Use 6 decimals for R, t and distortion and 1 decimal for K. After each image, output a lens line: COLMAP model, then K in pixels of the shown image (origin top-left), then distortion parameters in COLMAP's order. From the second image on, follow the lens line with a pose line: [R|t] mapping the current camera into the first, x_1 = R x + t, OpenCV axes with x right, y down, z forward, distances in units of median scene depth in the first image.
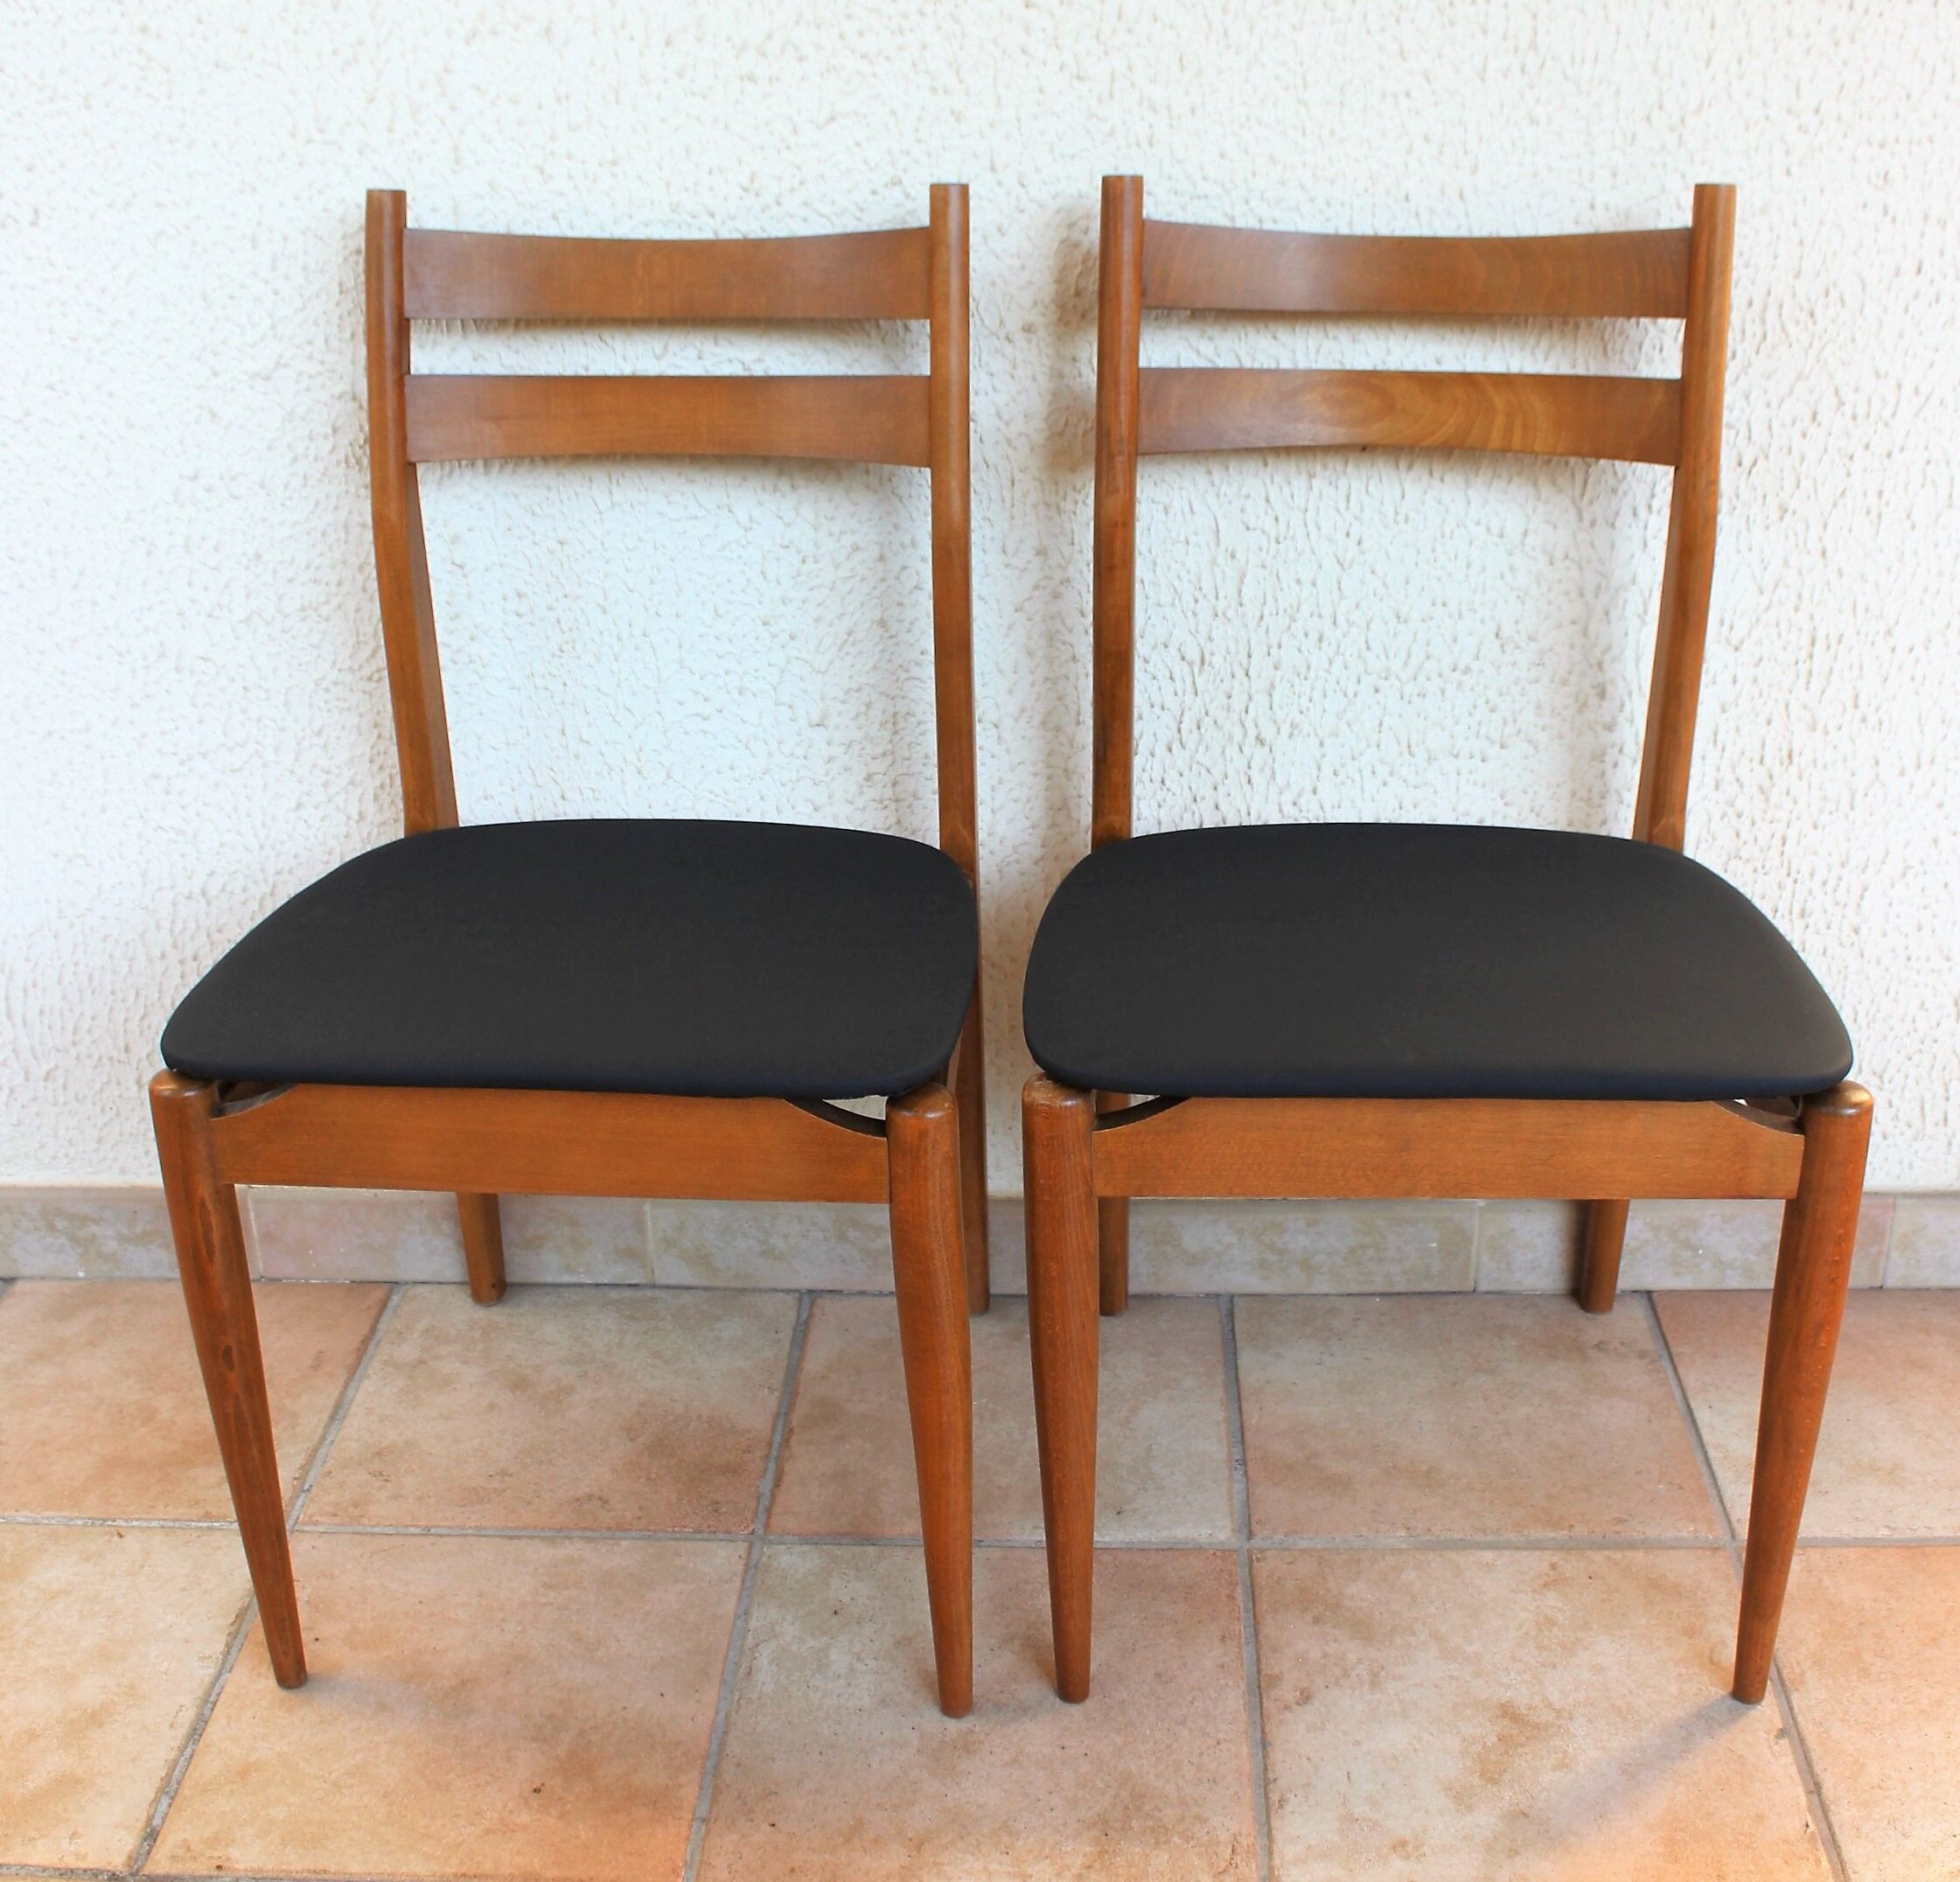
lens RADIAL K [[2936.2, 0, 979.7], [0, 2936.2, 980.9], [0, 0, 1]] dist [-0.118927, 0.236855]
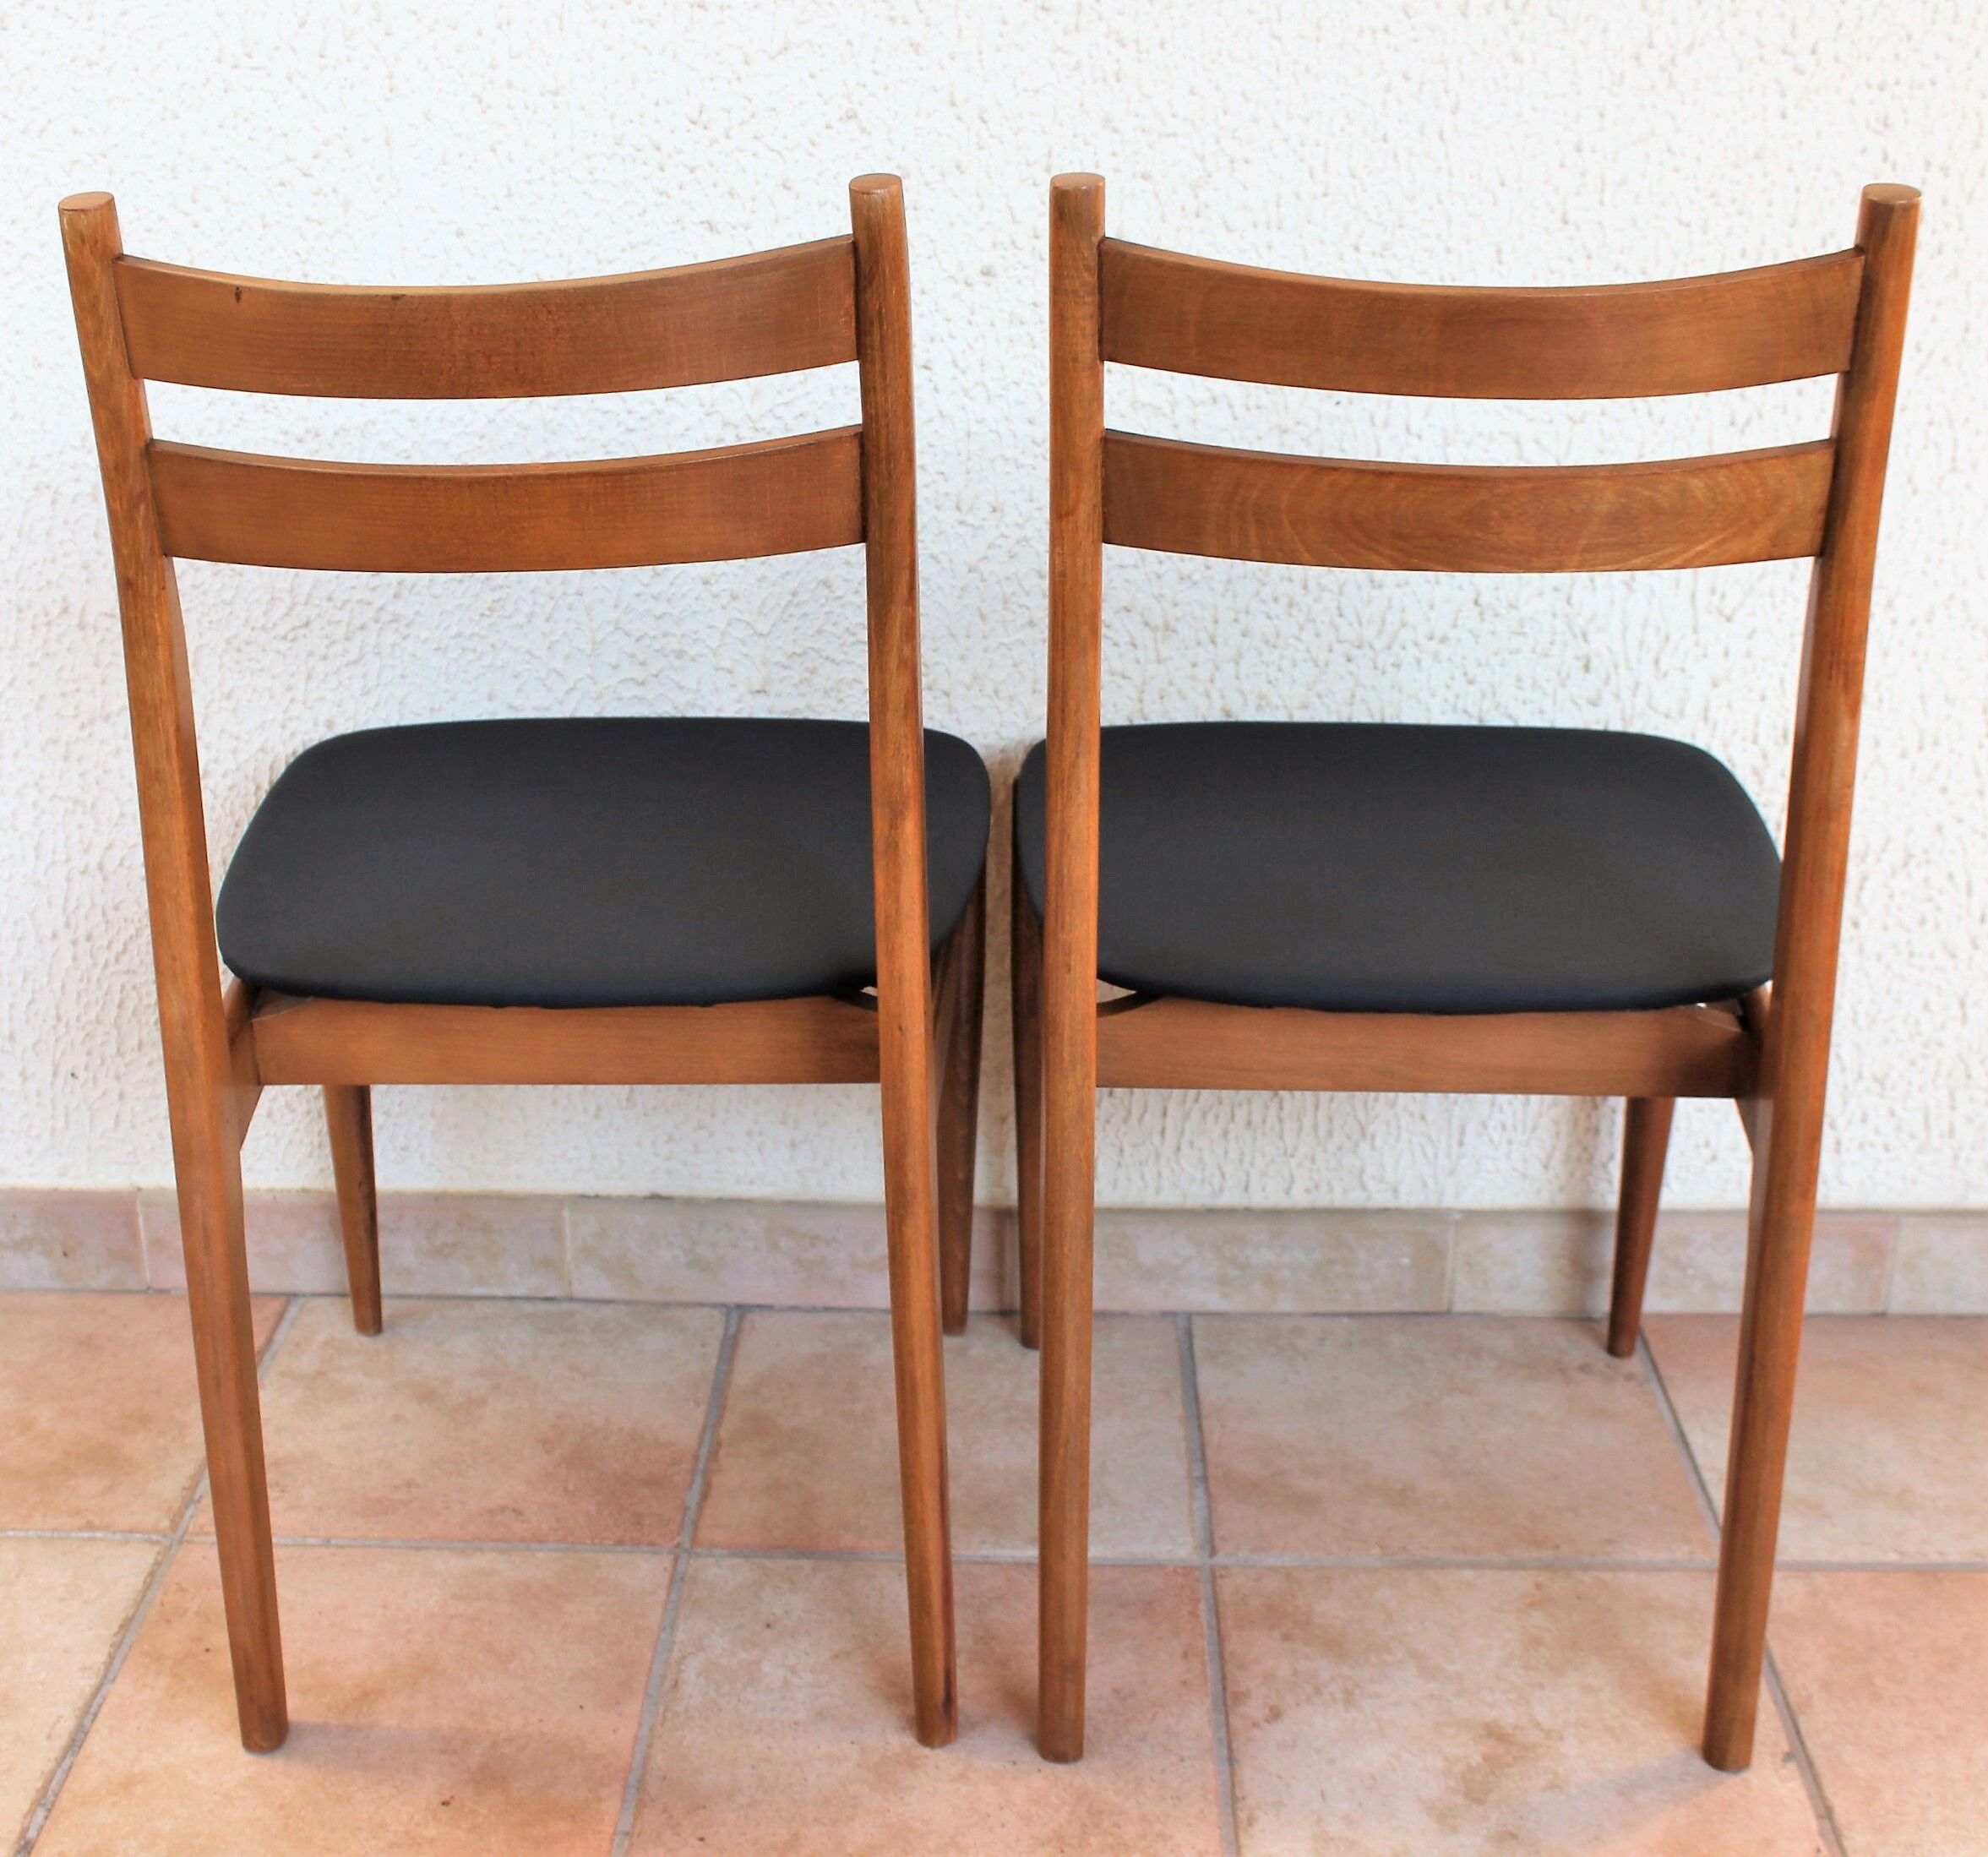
lens RADIAL K [[3141.9, 0, 912.2], [0, 3141.9, 935.4], [0, 0, 1]] dist [-0.084470, 0.195854]
pose [[0.999904, 0.011450, 0.007780, -0.012933], [-0.010953, 0.998062, -0.061255, 0.054095], [-0.008466, 0.061164, 0.998092, -0.007632]]
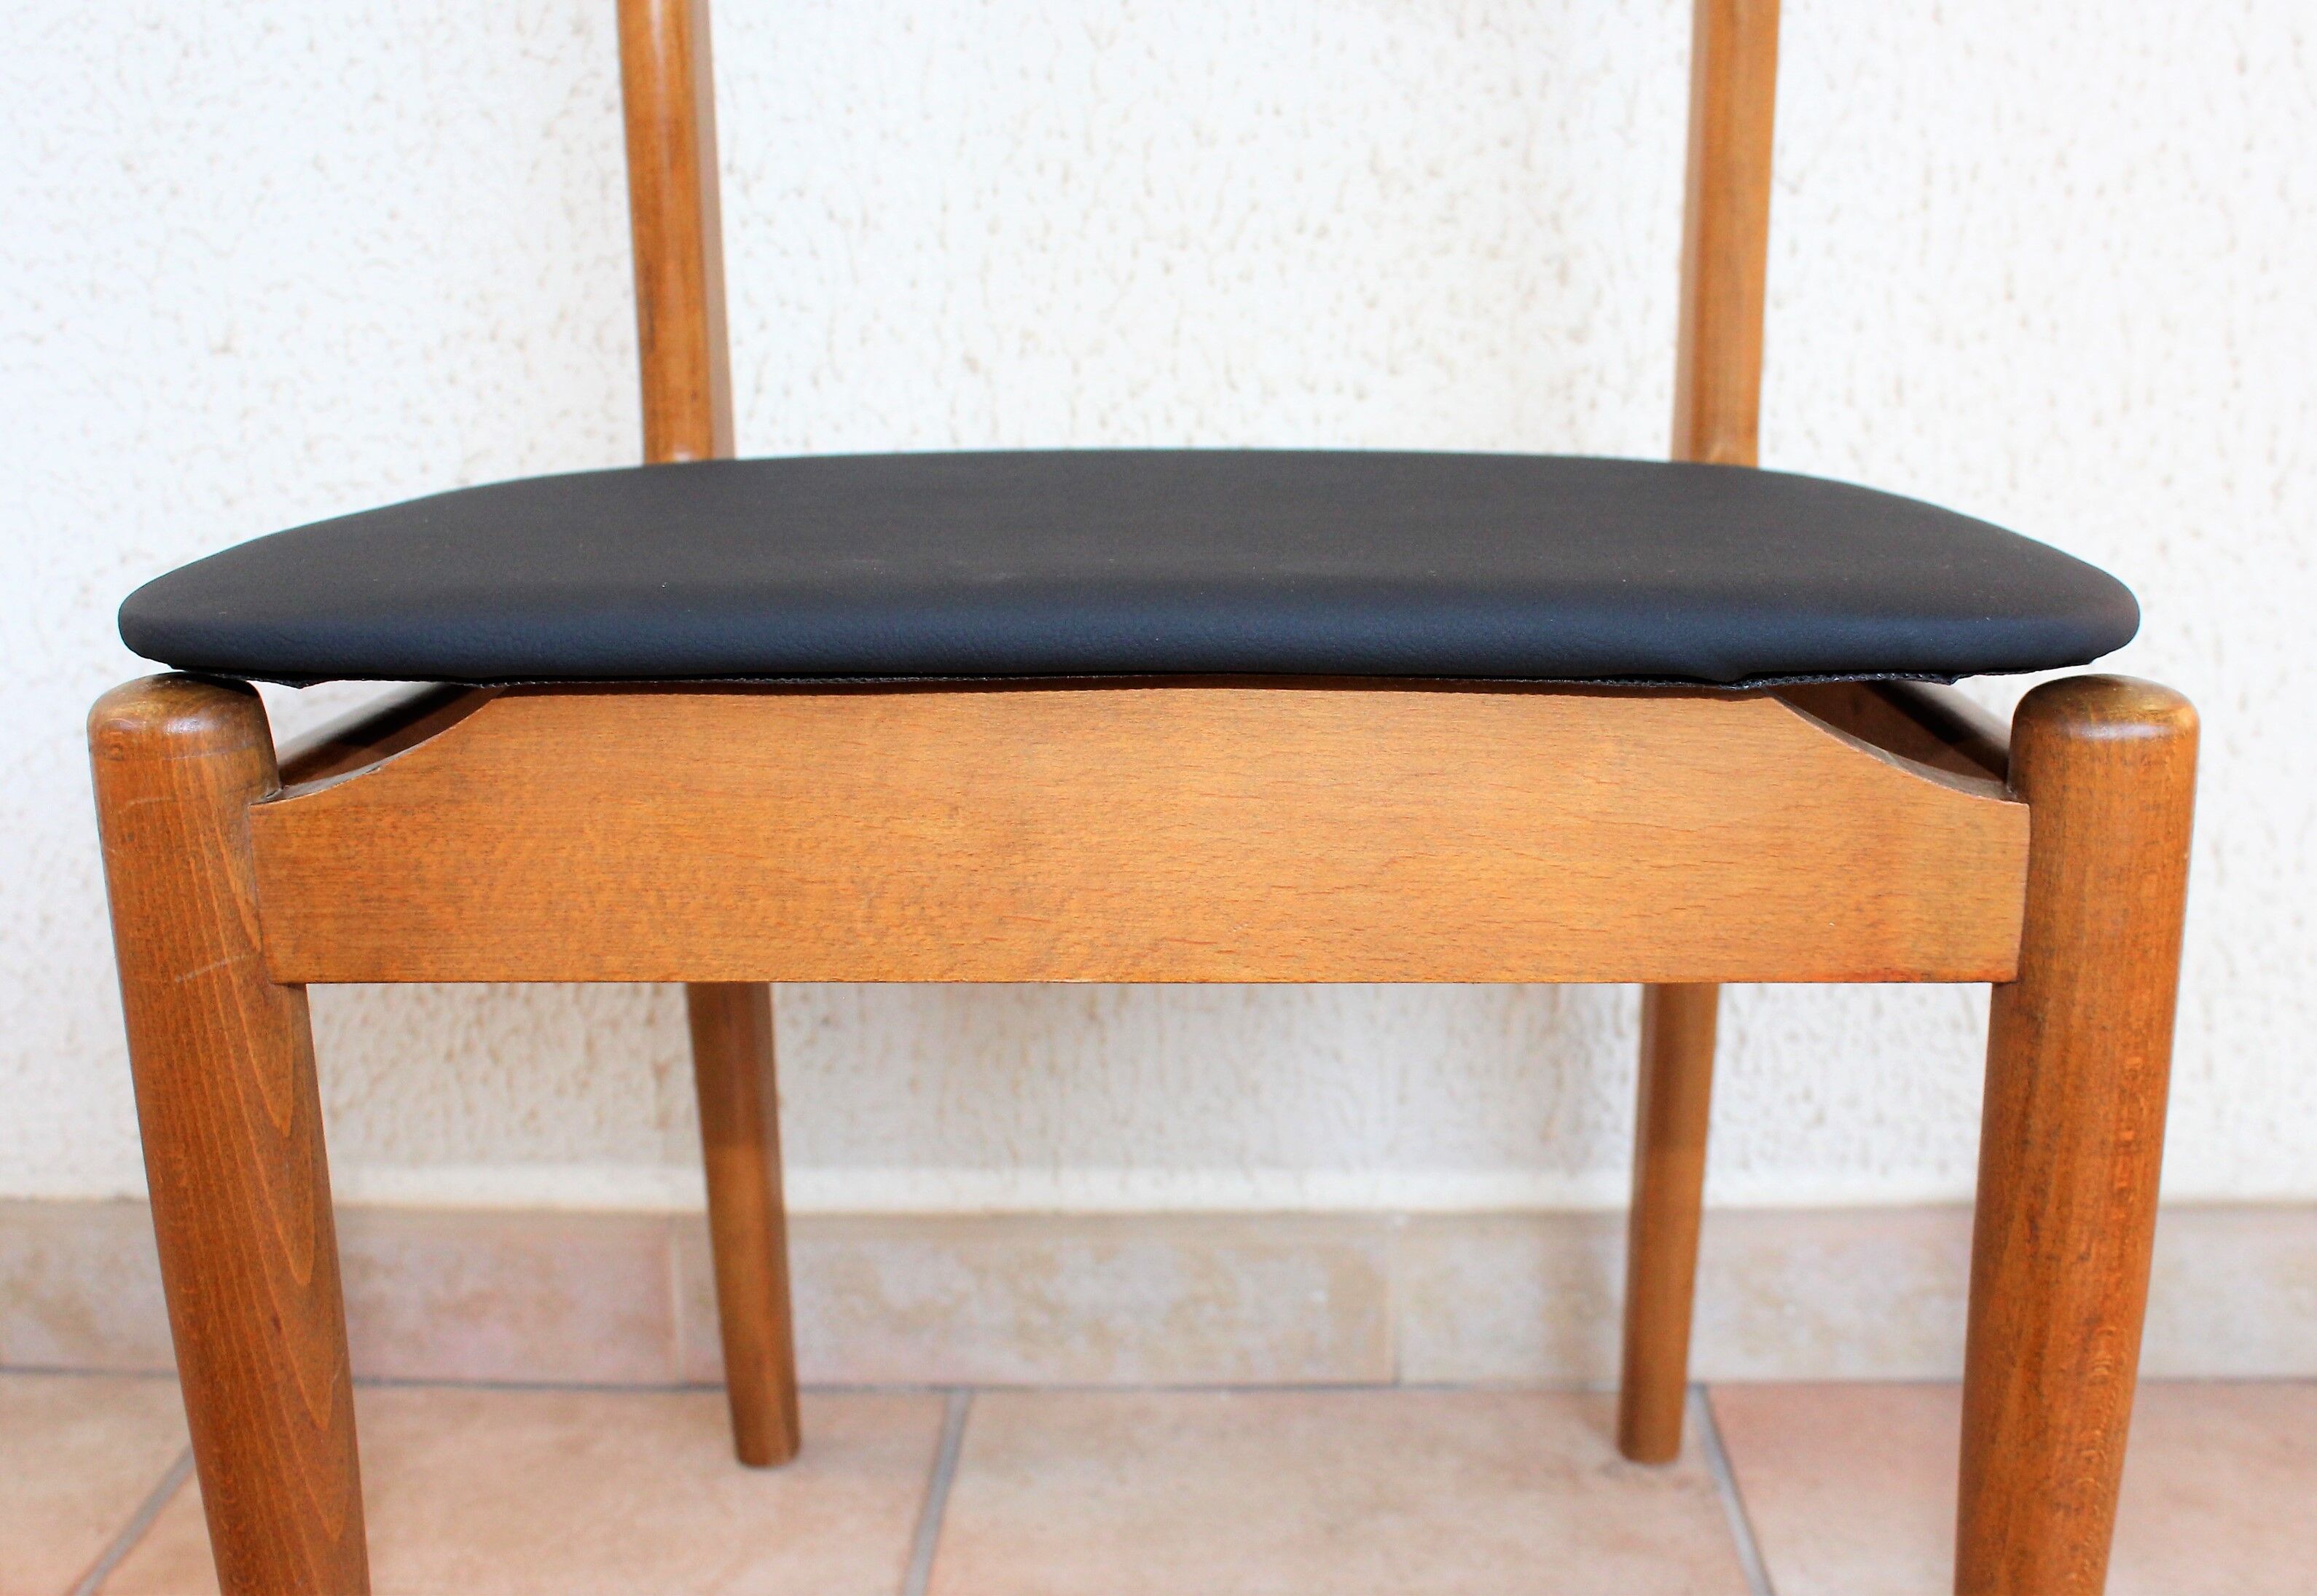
lens RADIAL K [[2576.0, 0, 1109.4], [0, 2576.0, 741.6], [0, 0, 1]] dist [-0.029469, 0.004737]
pose [[0.999959, -0.001057, -0.008963, 0.129681], [-0.000902, 0.976431, -0.215827, 0.101587], [0.008980, 0.215827, 0.976390, 0.529589]]
